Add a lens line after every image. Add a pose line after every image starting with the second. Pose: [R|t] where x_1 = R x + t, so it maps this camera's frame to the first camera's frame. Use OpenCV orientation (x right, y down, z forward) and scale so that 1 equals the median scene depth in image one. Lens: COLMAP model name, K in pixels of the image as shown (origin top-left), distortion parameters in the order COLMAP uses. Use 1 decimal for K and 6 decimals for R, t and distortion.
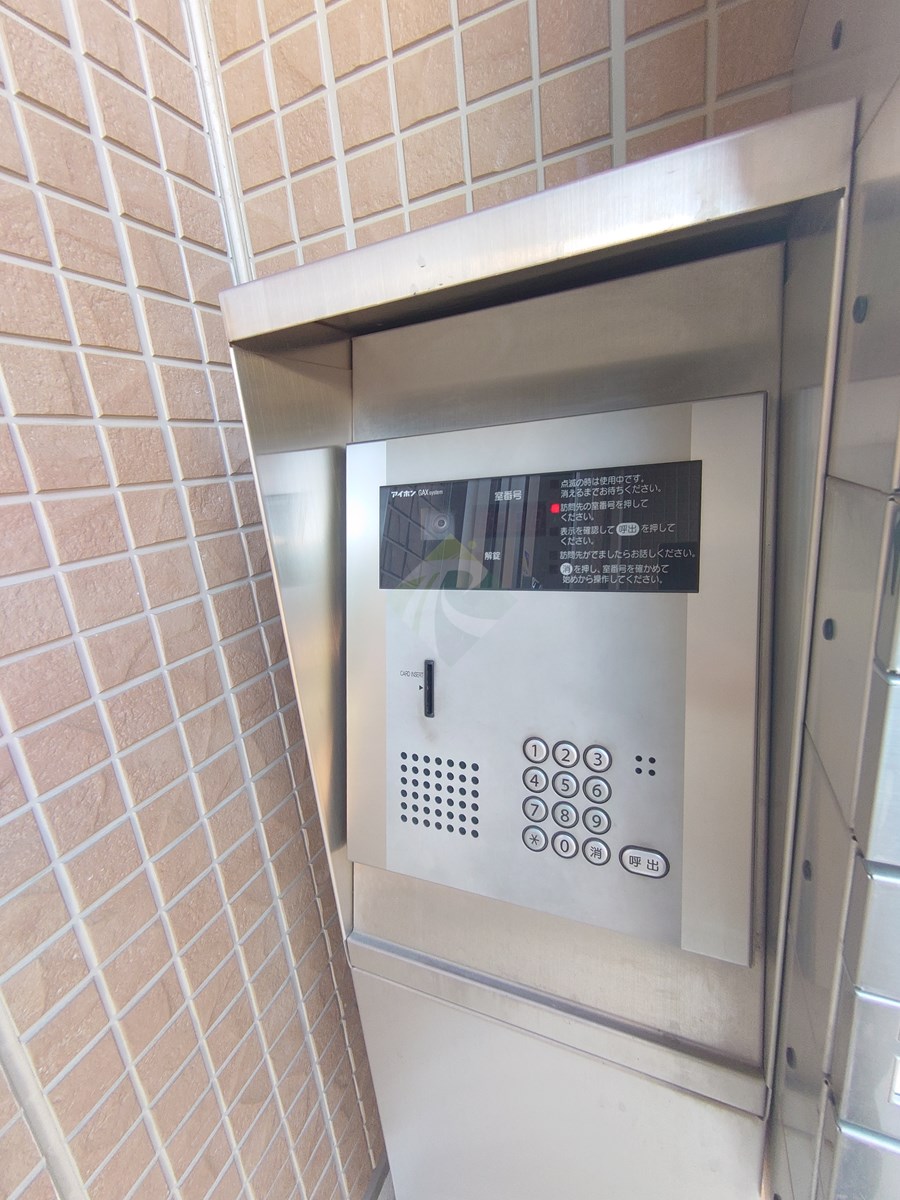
lens RADIAL K [[519.8, 0, 452.1], [0, 519.8, 599.6], [0, 0, 1]] dist [-0.000659, -0.000125]
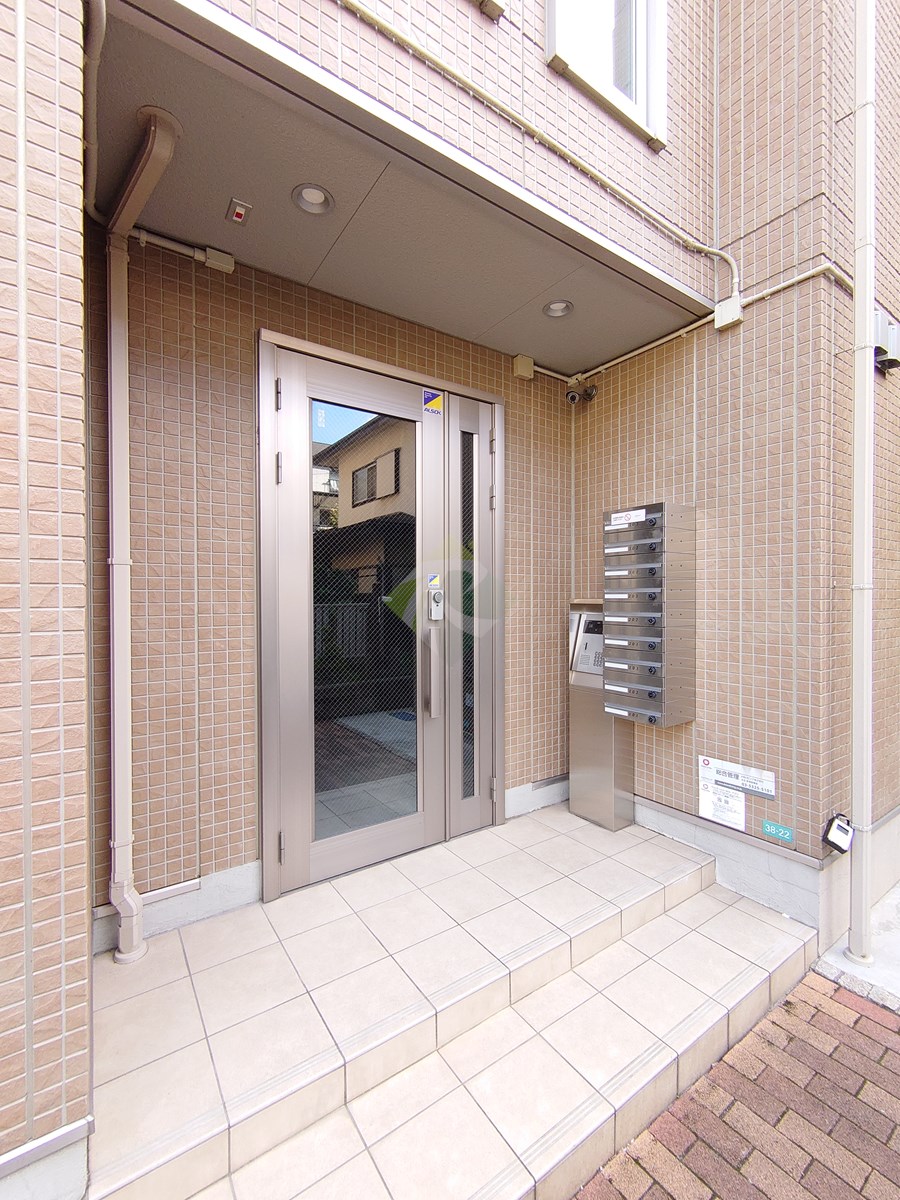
lens RADIAL K [[519.8, 0, 449.4], [0, 519.8, 598.5], [0, 0, 1]] dist [-0.000659, -0.000125]
pose [[0.843213, 0.103476, -0.527526, 2.196740], [-0.223111, 0.960156, -0.168289, 1.223321], [0.489094, 0.259600, 0.832703, -6.485754]]
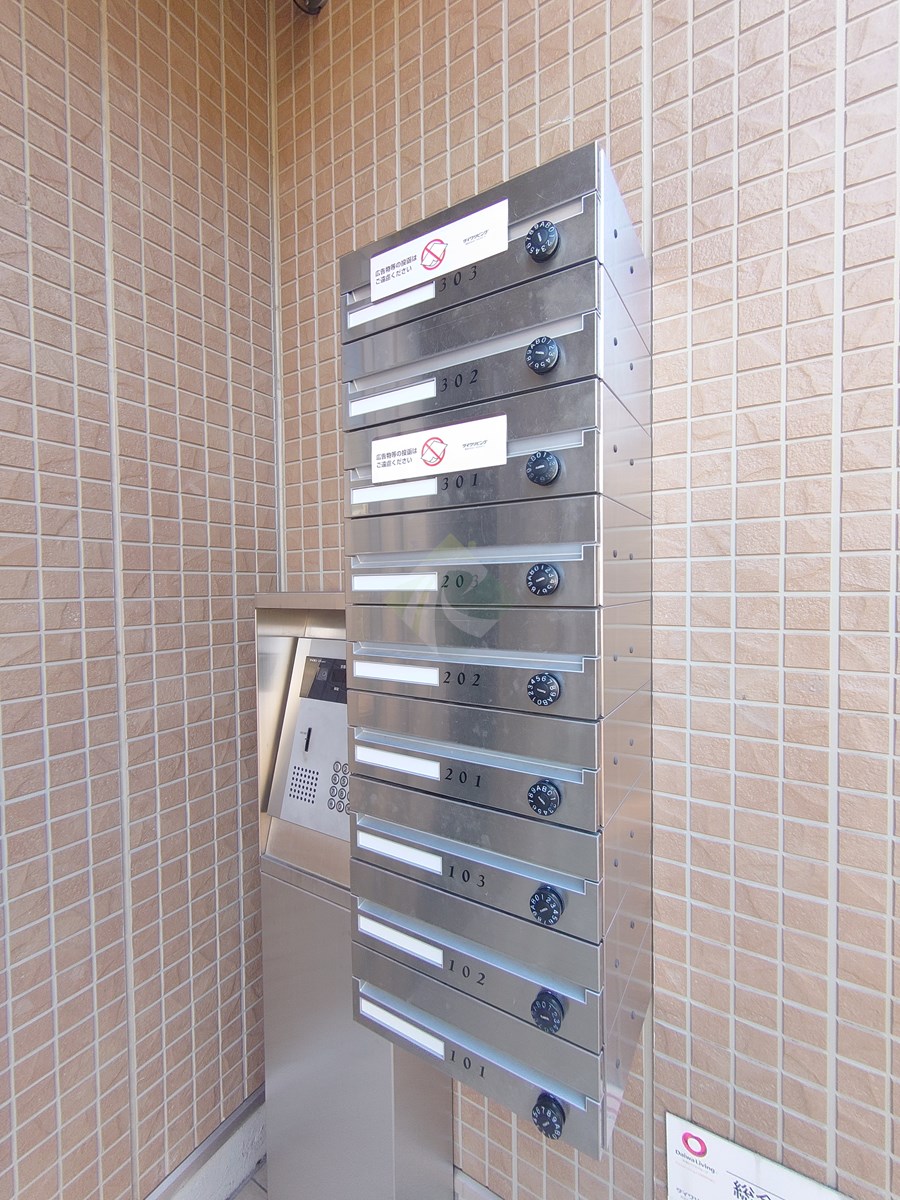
lens RADIAL K [[519.8, 0, 449.5], [0, 519.8, 599.8], [0, 0, 1]] dist [-0.000659, -0.000125]
pose [[0.984508, 0.095834, -0.146834, 0.901678], [-0.126860, 0.967400, -0.219189, -0.015967], [0.121041, 0.234421, 0.964570, -1.439415]]
